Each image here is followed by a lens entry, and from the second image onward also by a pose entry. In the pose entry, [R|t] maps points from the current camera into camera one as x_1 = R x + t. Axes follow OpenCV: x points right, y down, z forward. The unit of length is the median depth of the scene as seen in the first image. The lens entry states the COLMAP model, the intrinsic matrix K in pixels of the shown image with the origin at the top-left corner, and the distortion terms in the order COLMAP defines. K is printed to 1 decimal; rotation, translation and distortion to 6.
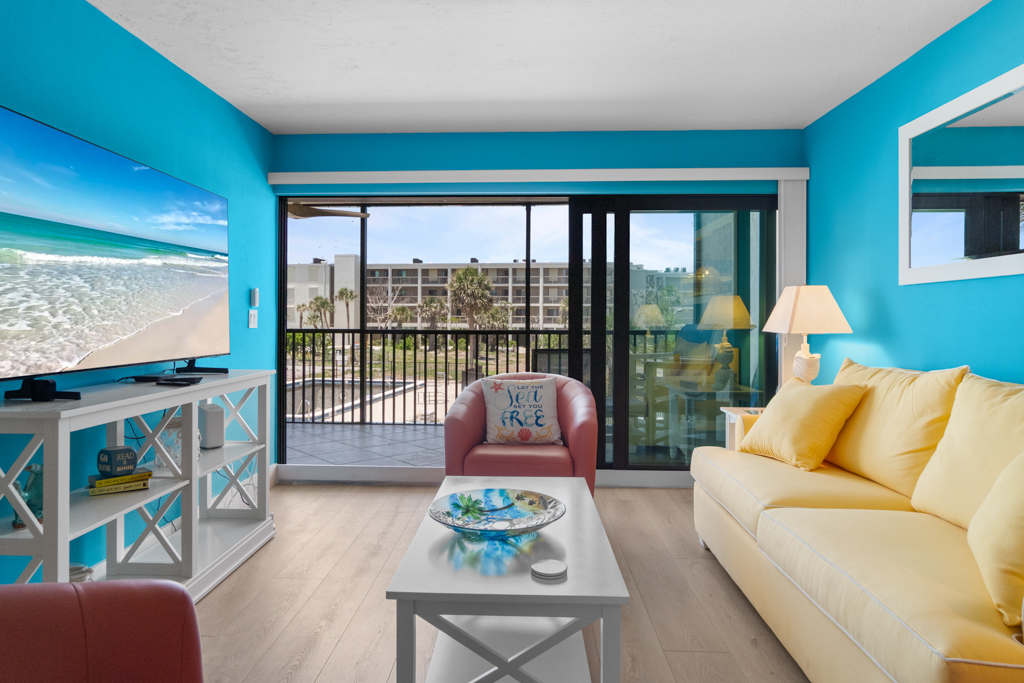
lens RADIAL K [[638.6, 0, 532.0], [0, 638.6, 313.7], [0, 0, 1]] dist [-0.001501, -0.025529]
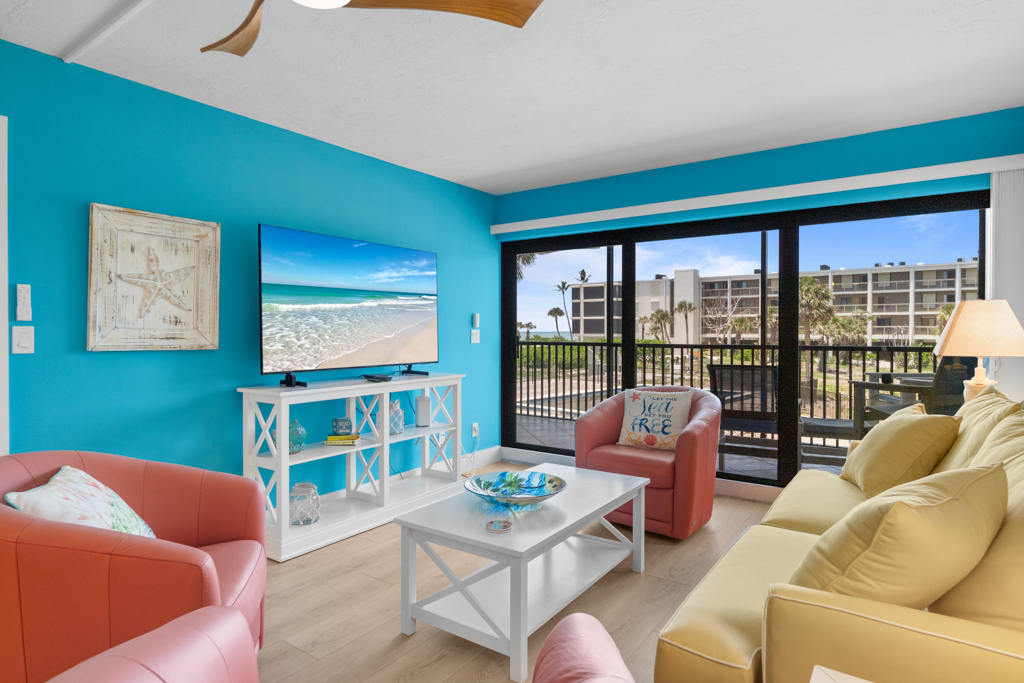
lens RADIAL K [[596.8, 0, 512.0], [0, 596.8, 341.5], [0, 0, 1]] dist [0.066642, 0.000050]
pose [[0.839942, 0.006936, -0.542631, 0.359649], [0.008088, 0.999647, 0.025298, -0.017160], [0.542615, -0.025638, 0.839590, -0.037364]]
